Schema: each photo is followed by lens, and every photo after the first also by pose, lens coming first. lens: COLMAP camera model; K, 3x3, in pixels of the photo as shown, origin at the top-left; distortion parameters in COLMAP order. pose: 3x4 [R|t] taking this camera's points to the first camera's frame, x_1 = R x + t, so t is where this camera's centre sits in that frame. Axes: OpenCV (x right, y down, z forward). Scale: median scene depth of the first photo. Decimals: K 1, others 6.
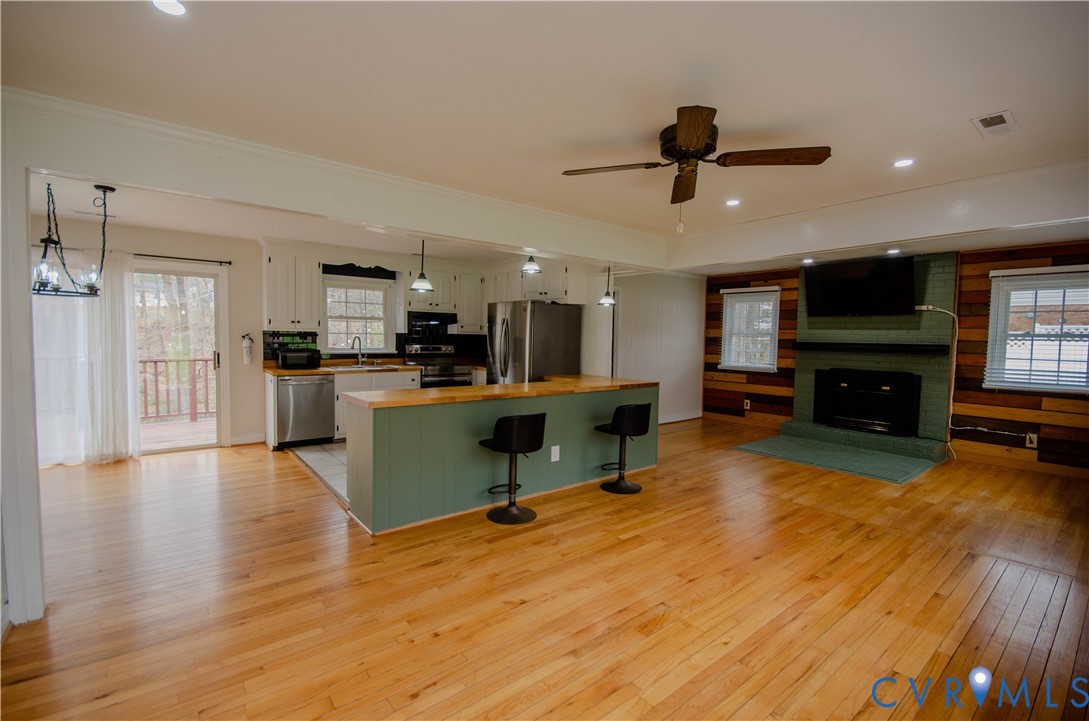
lens RADIAL K [[479.7, 0, 544.5], [0, 479.7, 360.5], [0, 0, 1]] dist [-0.000018, -0.000141]
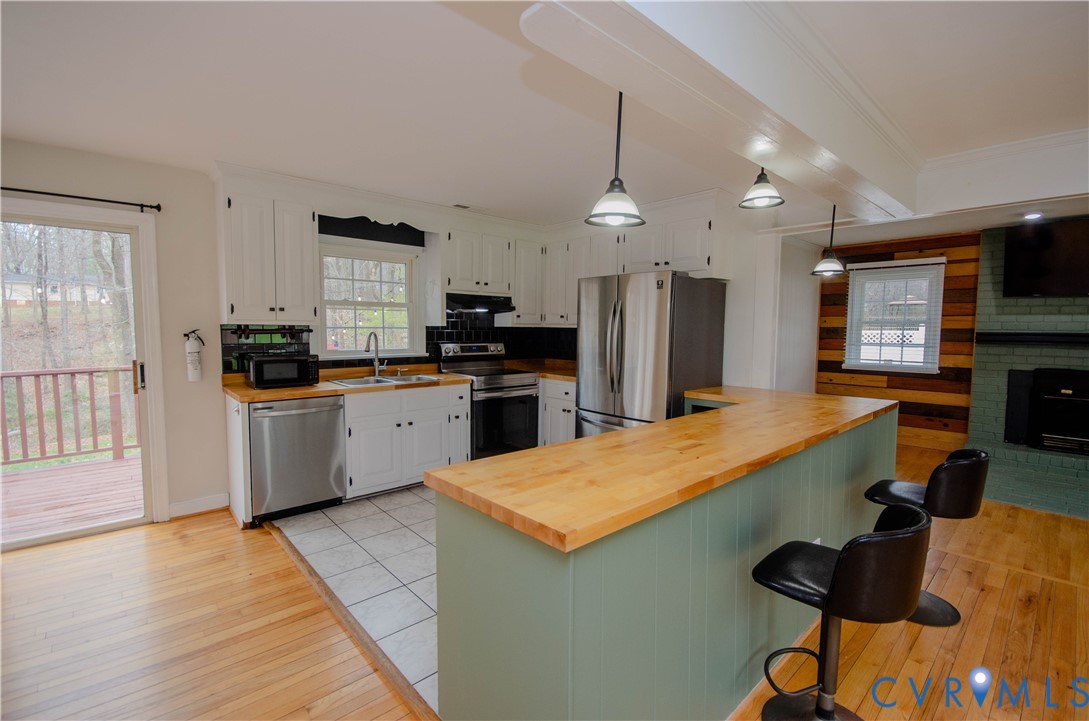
lens RADIAL K [[479.7, 0, 544.5], [0, 479.7, 360.5], [0, 0, 1]] dist [-0.000018, -0.000141]
pose [[0.997950, -0.015672, 0.062056, -0.195016], [0.014721, 0.999767, 0.015758, -0.018308], [-0.062288, -0.014813, 0.997948, 0.331793]]
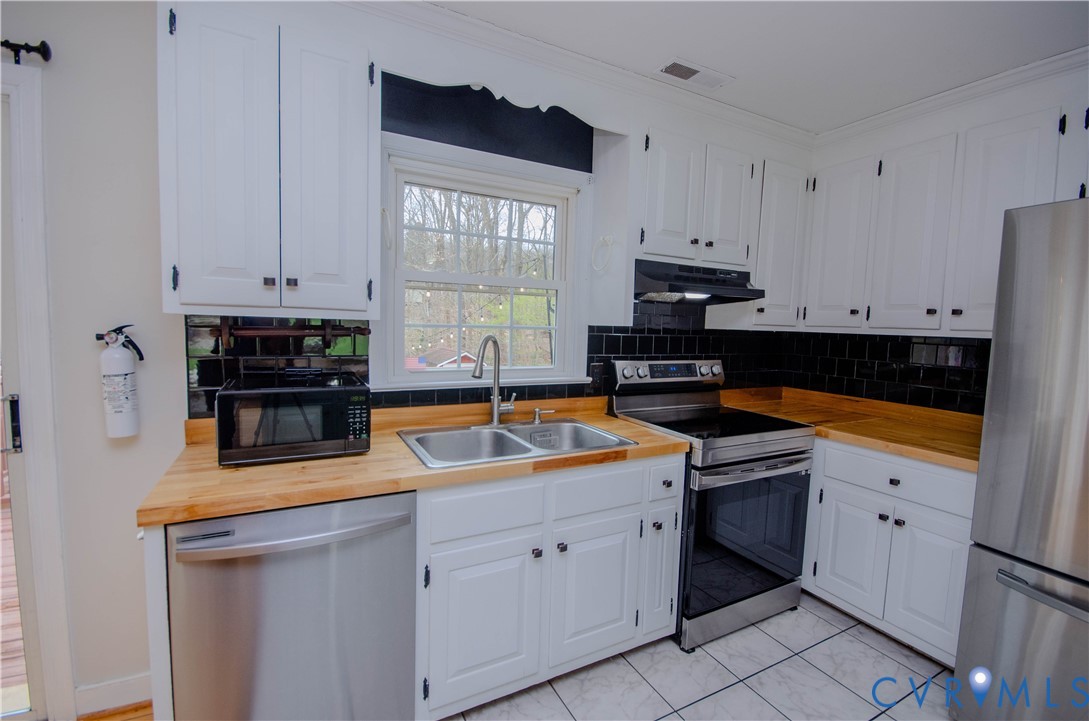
lens RADIAL K [[475.0, 0, 544.5], [0, 475.0, 360.5], [0, 0, 1]] dist [-0.002977, -0.000599]
pose [[0.982772, 0.022747, -0.183416, -0.289456], [-0.019198, 0.999593, 0.021098, -0.040391], [0.183822, -0.017213, 0.982809, 0.679007]]
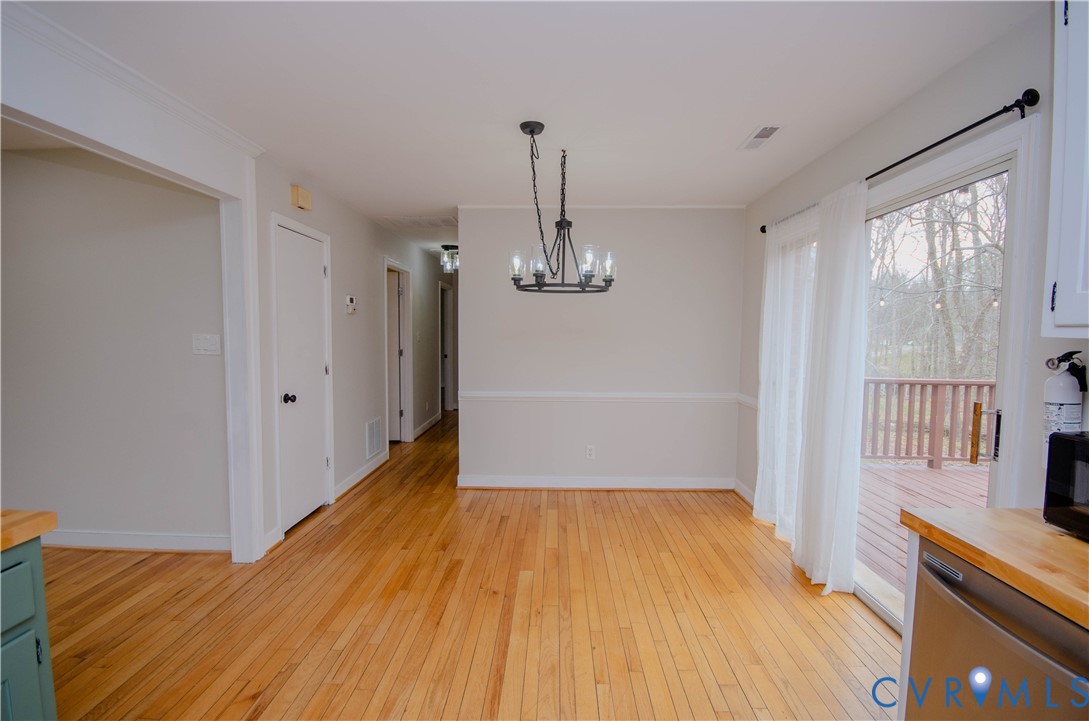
lens RADIAL K [[479.7, 0, 544.5], [0, 479.7, 360.5], [0, 0, 1]] dist [-0.000018, -0.000141]
pose [[-0.642361, 0.035114, -0.765598, -0.218118], [-0.055700, 0.994169, 0.092332, -0.051431], [0.764376, 0.101955, -0.636659, 0.827484]]
